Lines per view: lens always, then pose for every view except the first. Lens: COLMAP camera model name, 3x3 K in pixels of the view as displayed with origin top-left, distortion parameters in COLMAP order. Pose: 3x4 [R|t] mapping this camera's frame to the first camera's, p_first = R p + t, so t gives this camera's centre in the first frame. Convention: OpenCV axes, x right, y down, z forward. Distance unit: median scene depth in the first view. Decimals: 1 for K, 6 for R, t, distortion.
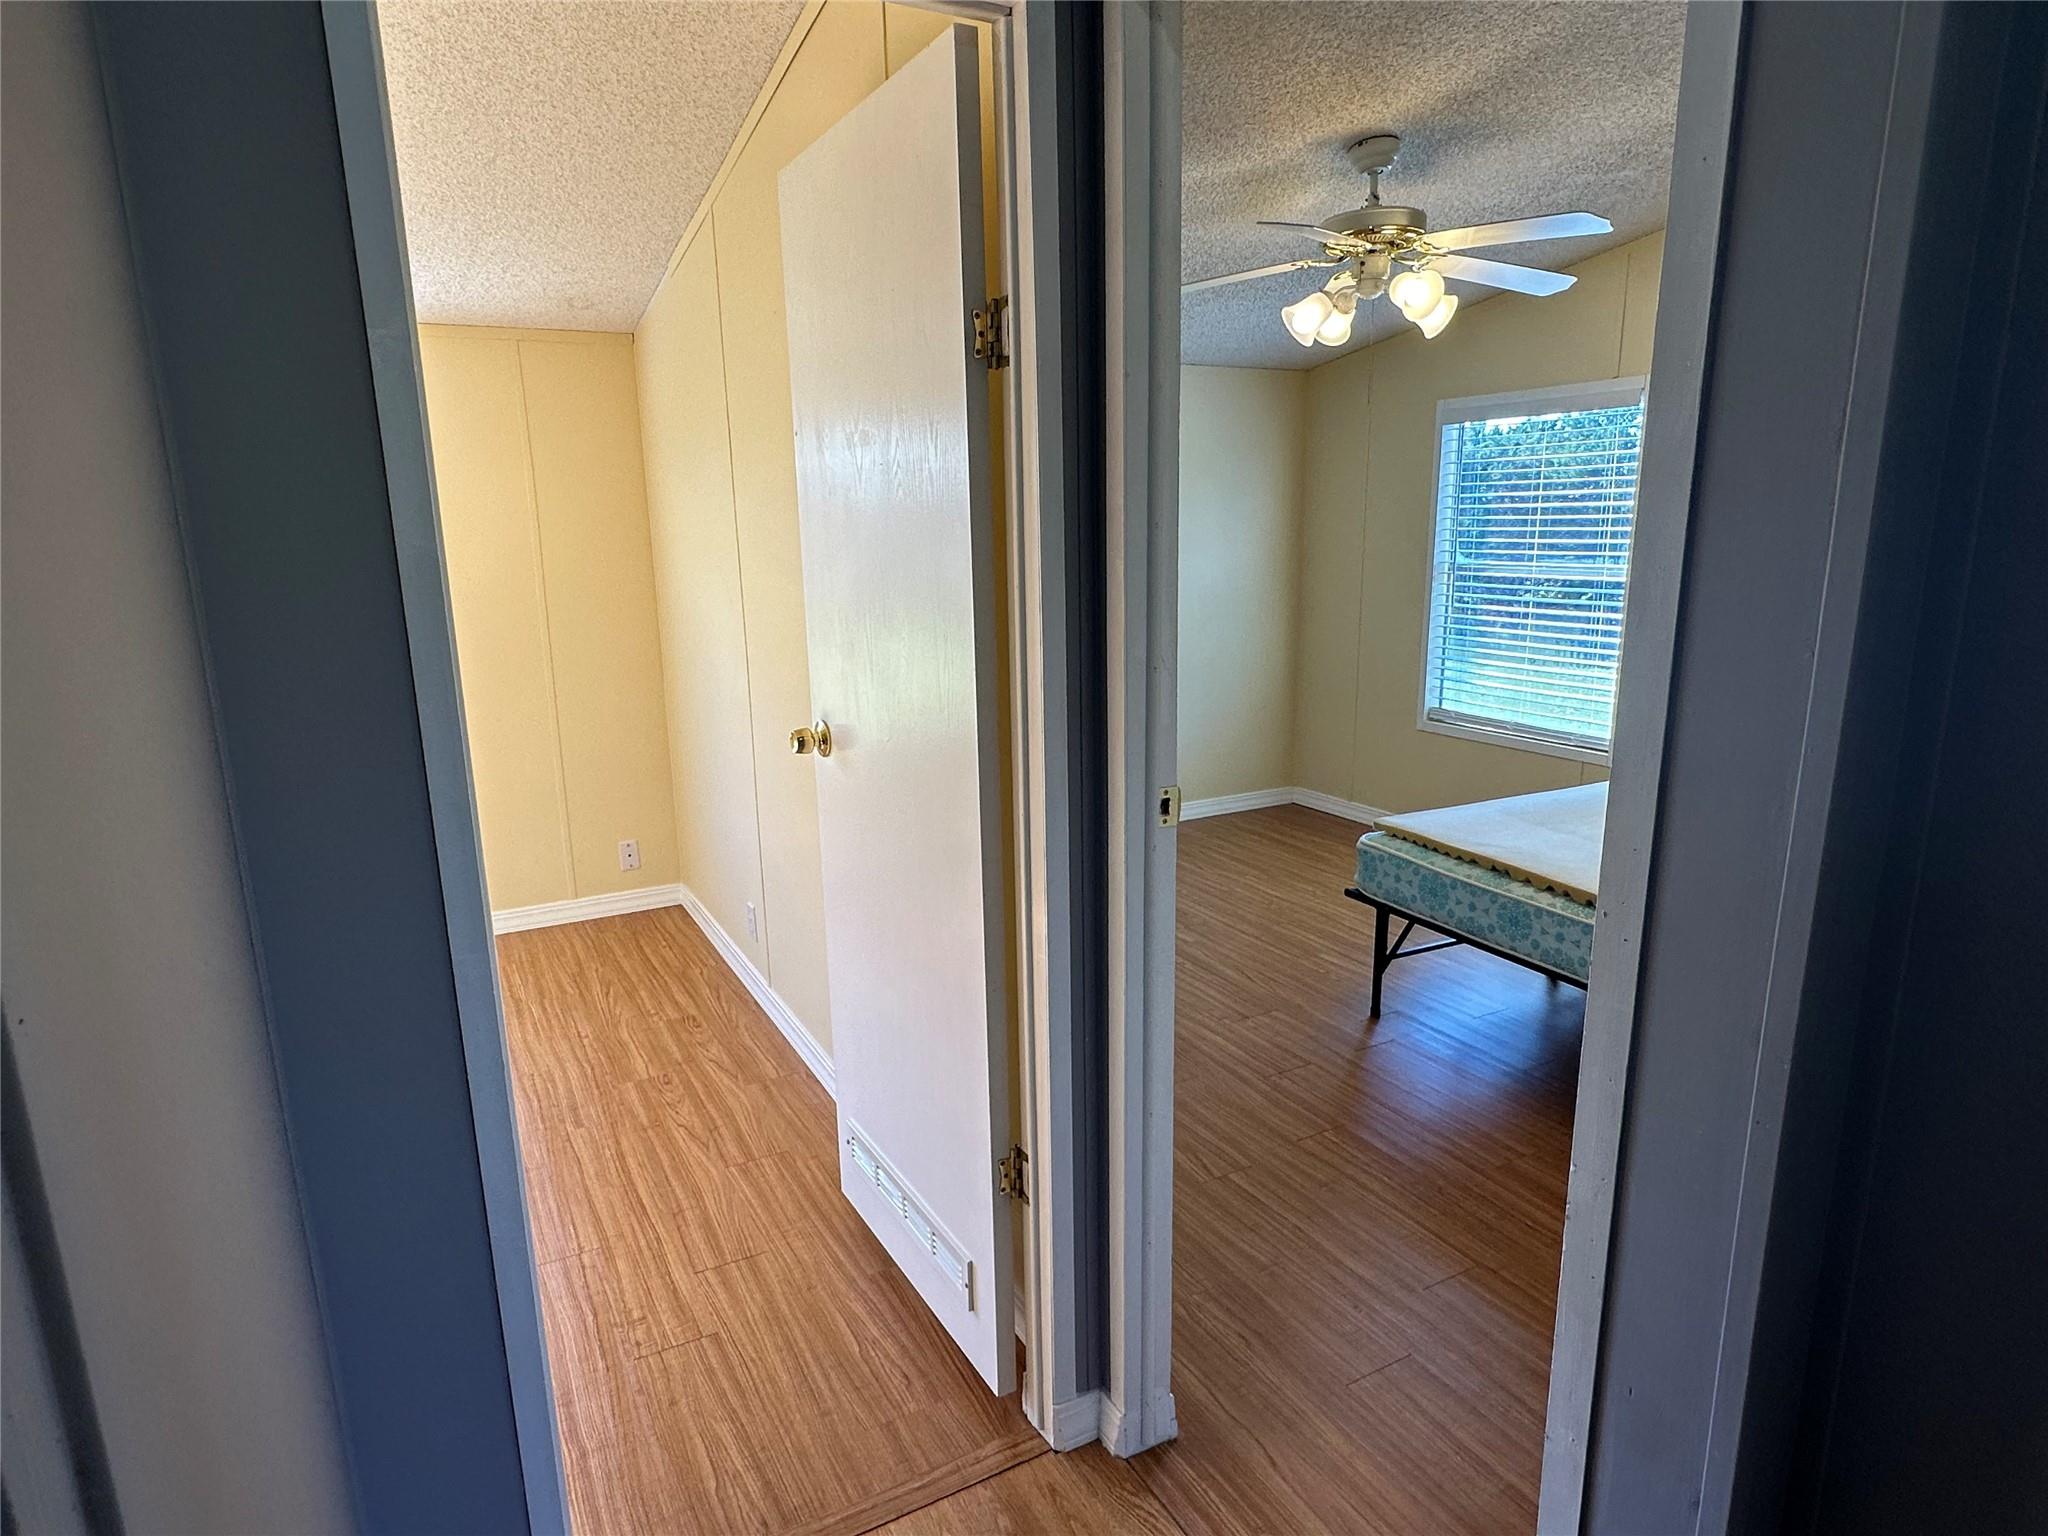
lens RADIAL K [[1156.2, 0, 1010.8], [0, 1156.2, 783.0], [0, 0, 1]] dist [-0.010218, 0.006390]
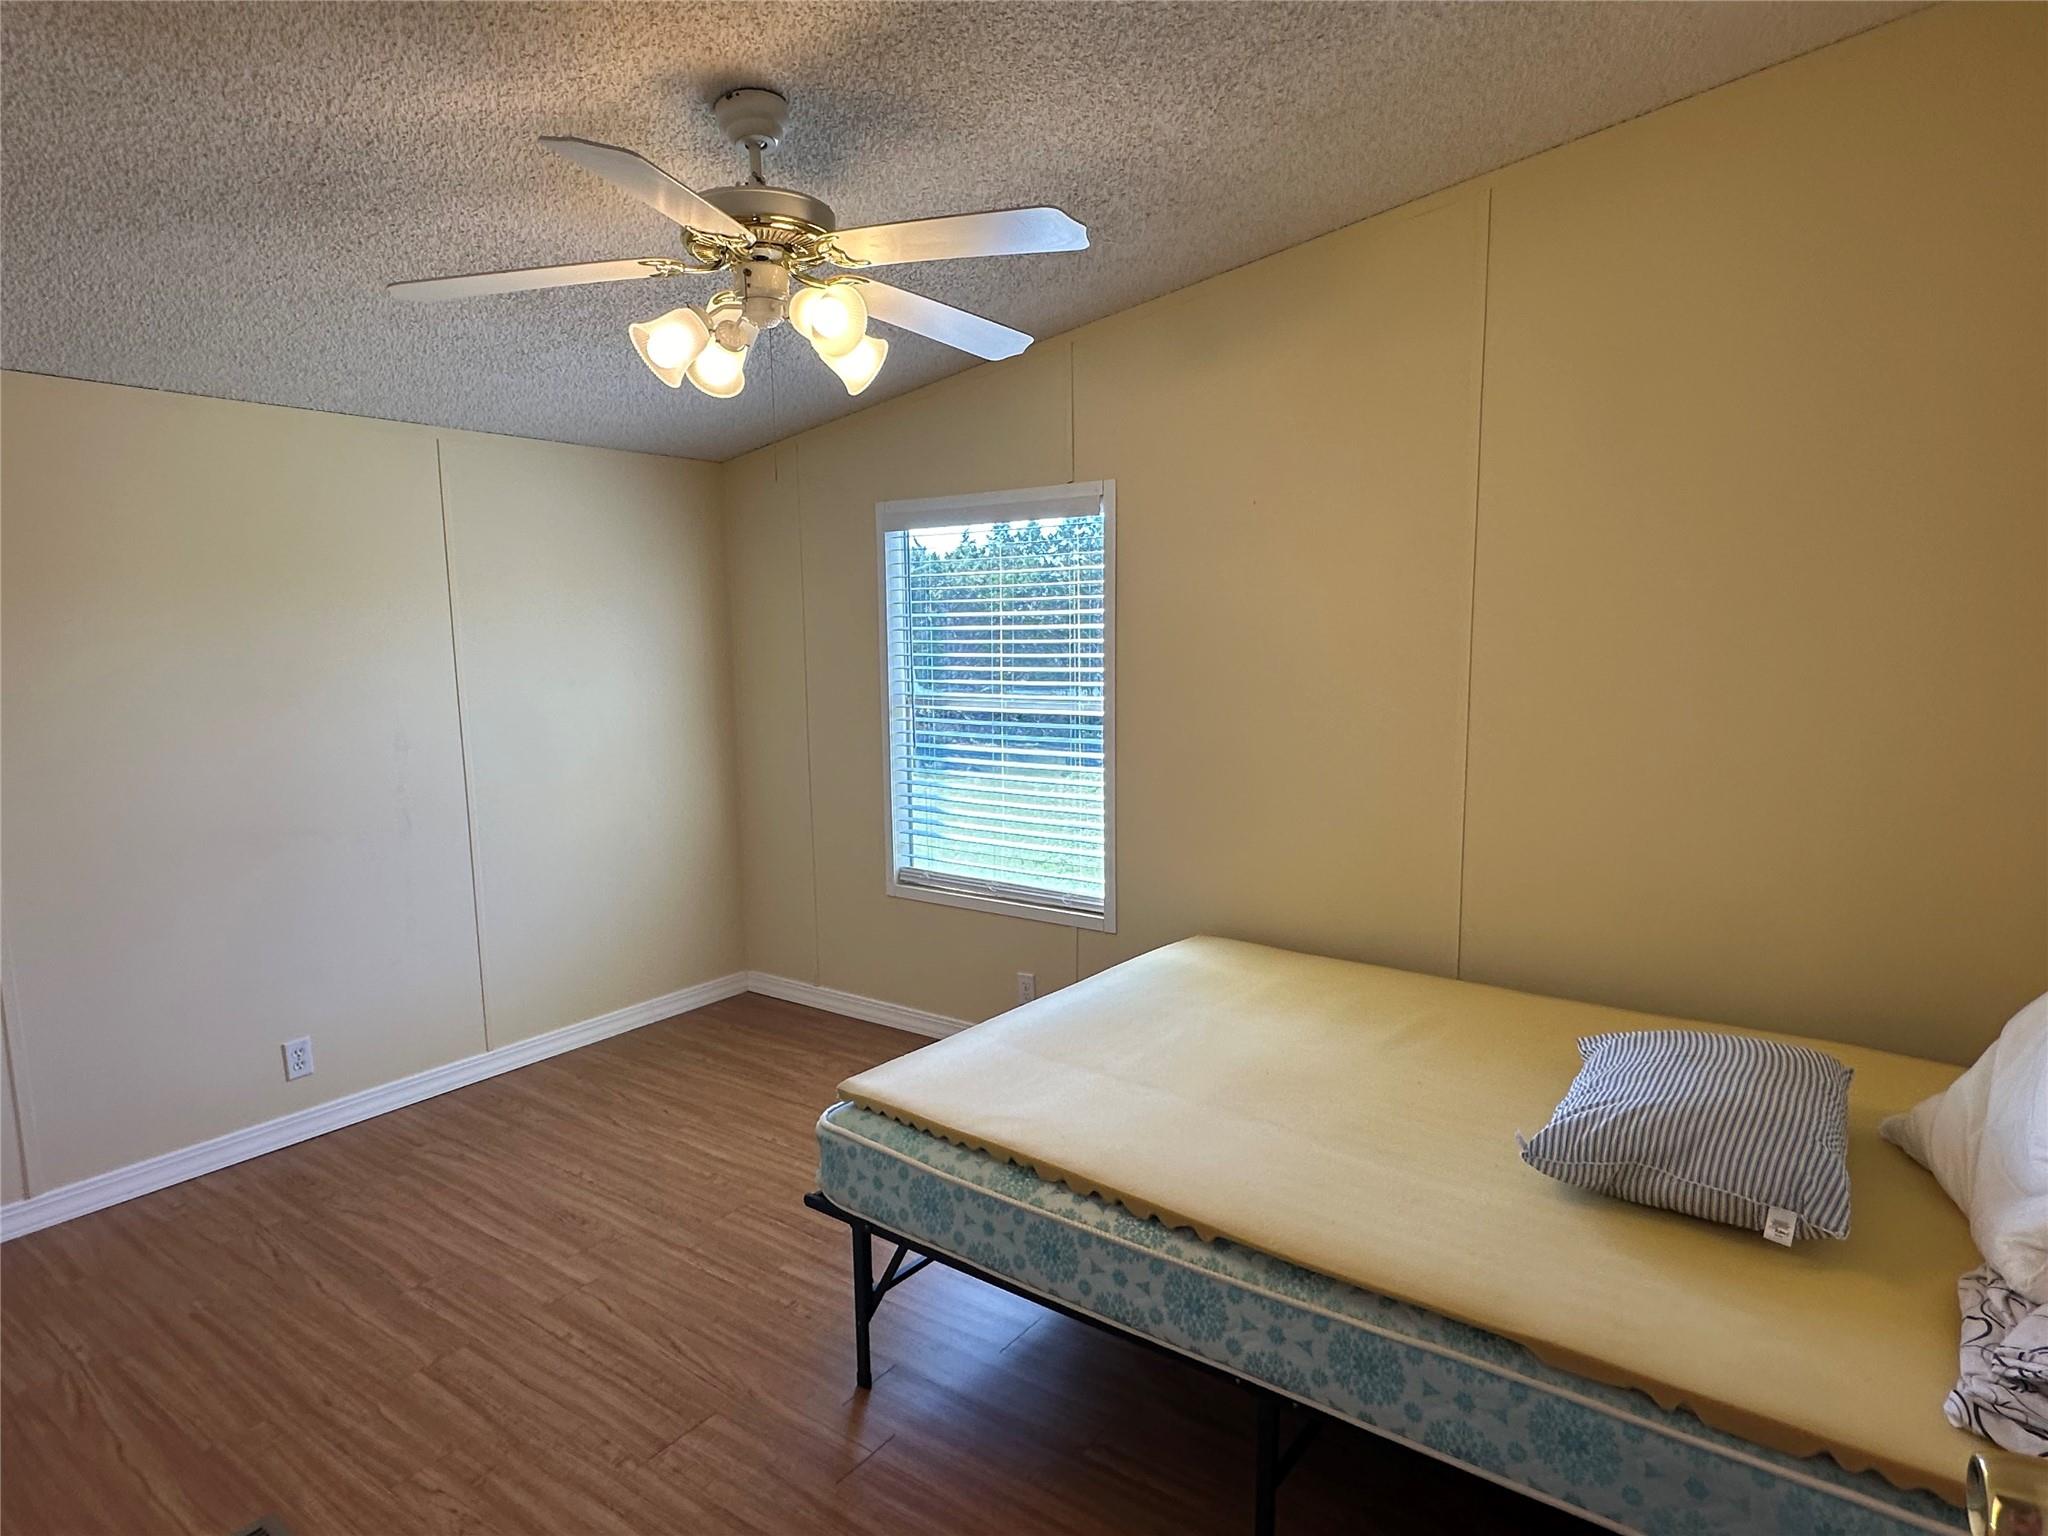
lens RADIAL K [[1156.2, 0, 1027.1], [0, 1156.2, 790.5], [0, 0, 1]] dist [-0.010218, 0.006390]
pose [[0.894739, -0.055583, 0.443117, 0.129555], [0.096243, 0.992908, -0.069787, -0.085472], [-0.436095, 0.105089, 0.893743, 0.344109]]
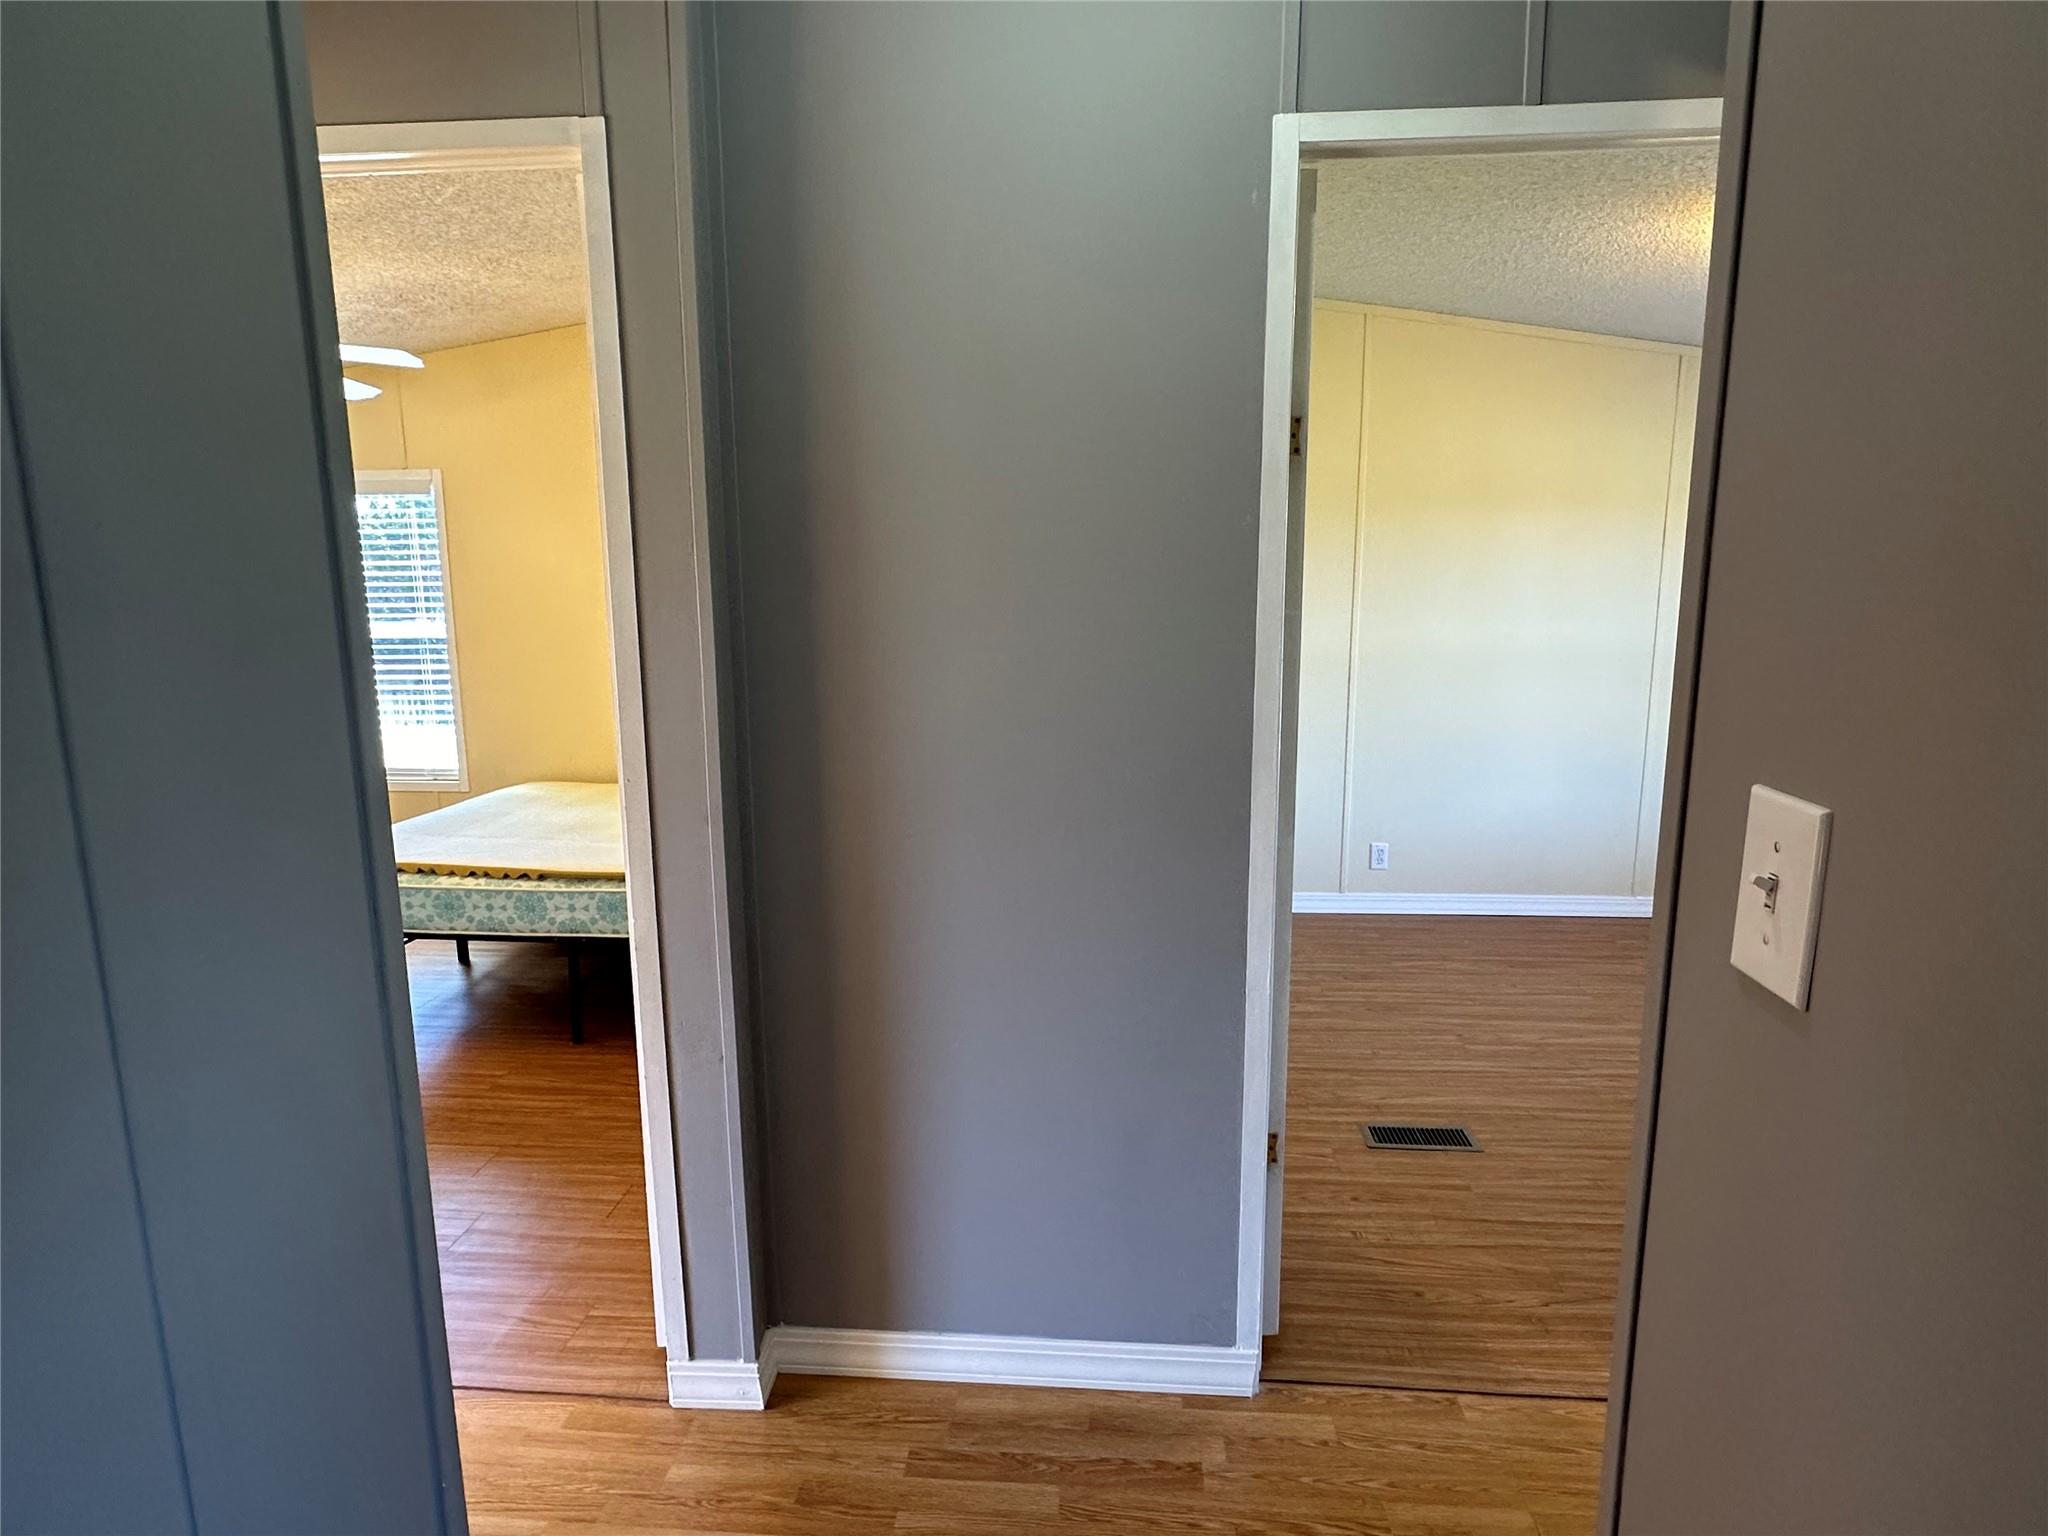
lens RADIAL K [[1156.2, 0, 1013.6], [0, 1156.2, 778.4], [0, 0, 1]] dist [-0.010218, 0.006390]
pose [[0.542159, -0.133209, 0.829650, -0.213262], [0.185579, 0.981955, 0.036392, 0.046437], [-0.819527, 0.134235, 0.557096, -0.176824]]
